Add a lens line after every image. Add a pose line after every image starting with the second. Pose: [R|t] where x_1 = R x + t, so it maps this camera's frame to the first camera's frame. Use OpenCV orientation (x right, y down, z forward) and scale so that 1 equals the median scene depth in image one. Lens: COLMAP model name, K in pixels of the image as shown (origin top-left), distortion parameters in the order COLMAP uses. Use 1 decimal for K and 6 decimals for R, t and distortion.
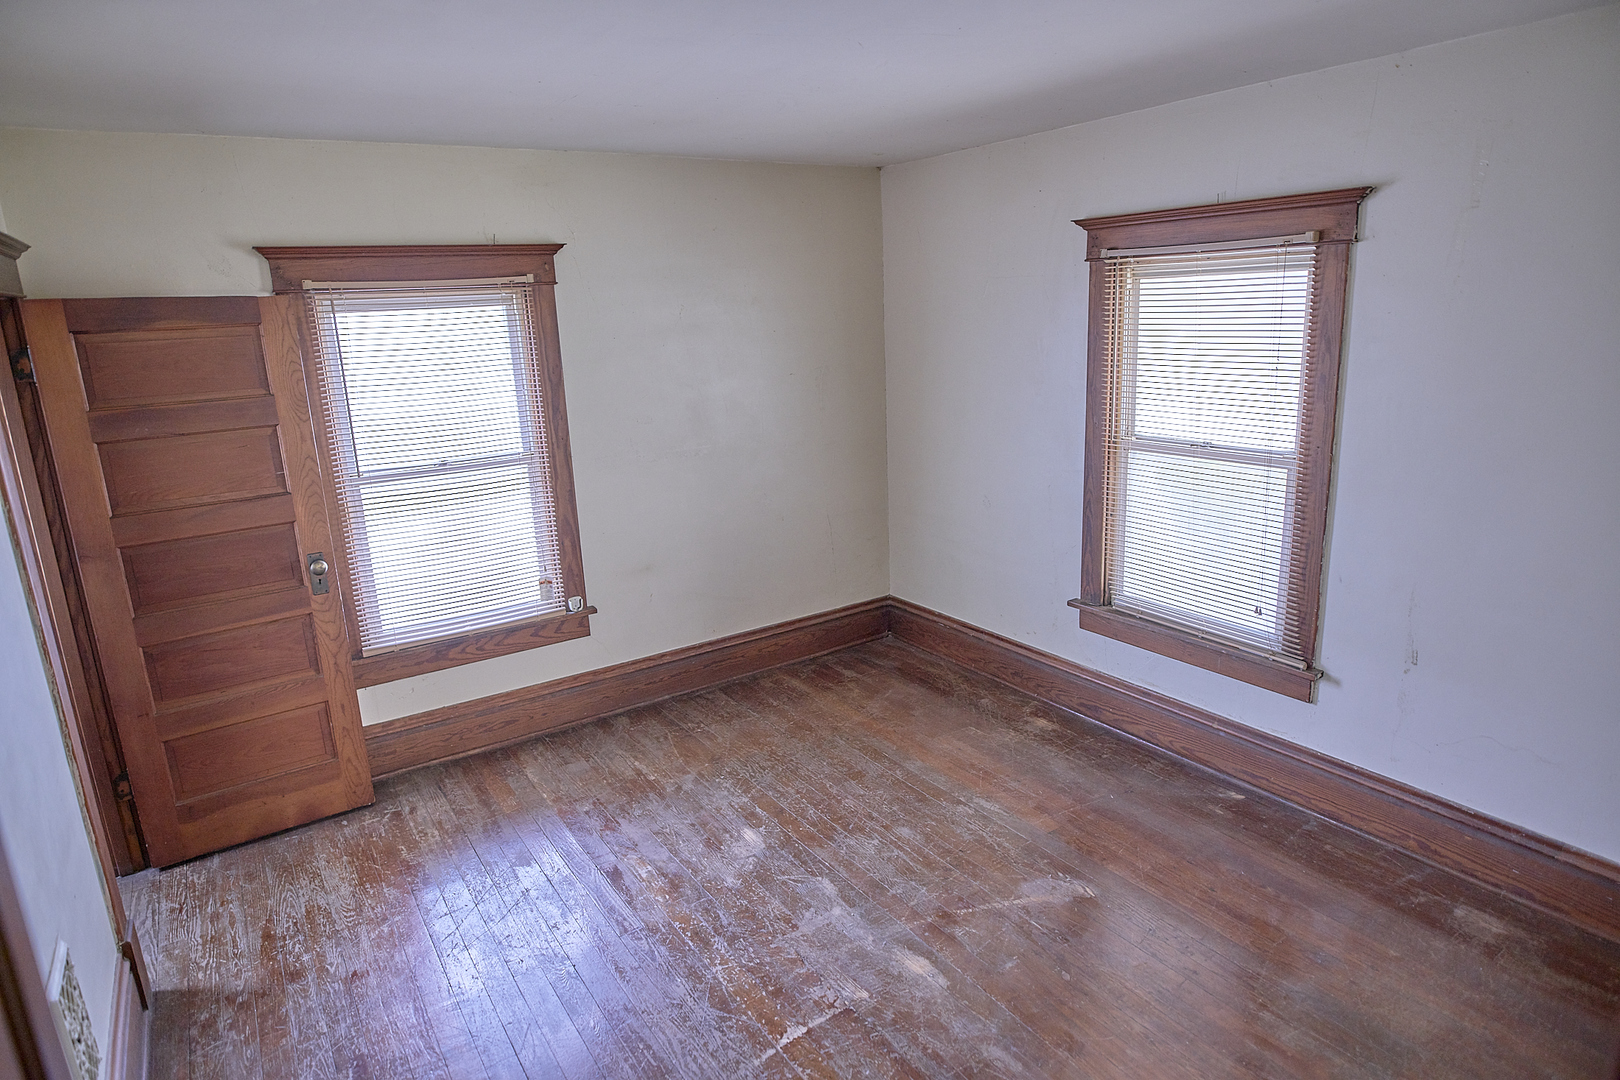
lens RADIAL K [[930.1, 0, 805.4], [0, 930.1, 539.2], [0, 0, 1]] dist [-0.024295, -0.001967]
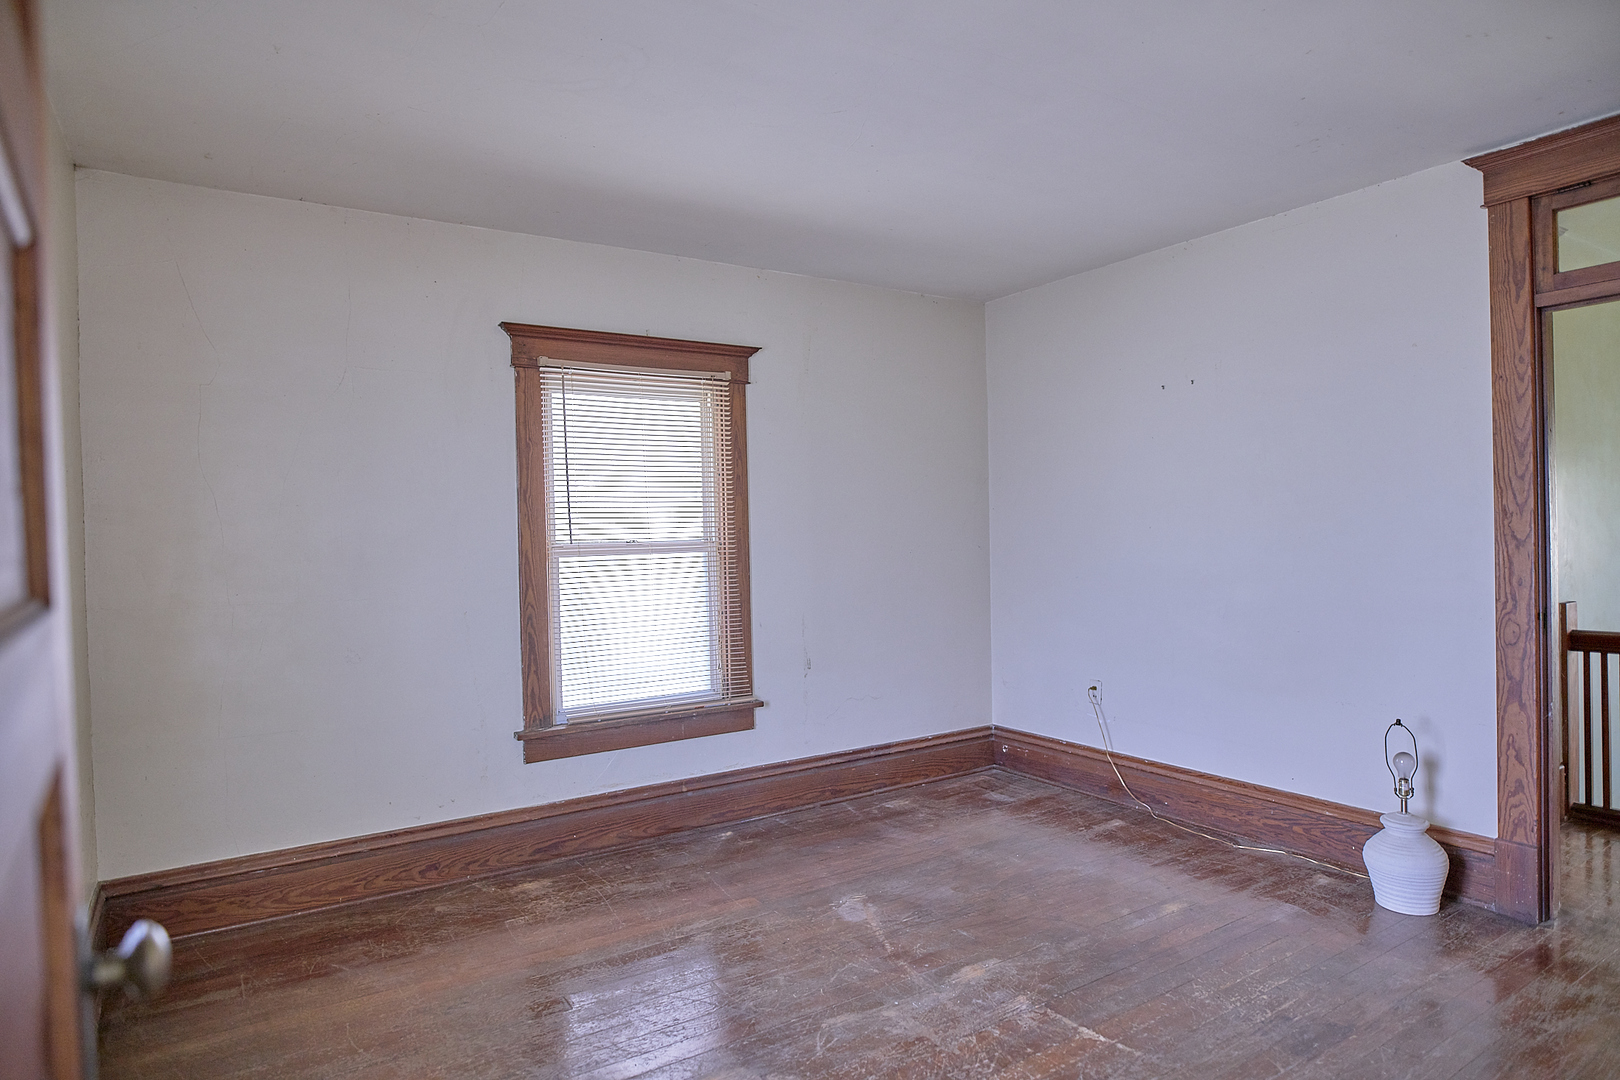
lens RADIAL K [[930.1, 0, 812.4], [0, 930.1, 548.2], [0, 0, 1]] dist [-0.024295, -0.001967]
pose [[0.012878, 0.016448, 0.999782, -0.764906], [0.264036, 0.964320, -0.019265, -0.018452], [-0.964427, 0.264227, 0.008076, 0.865149]]
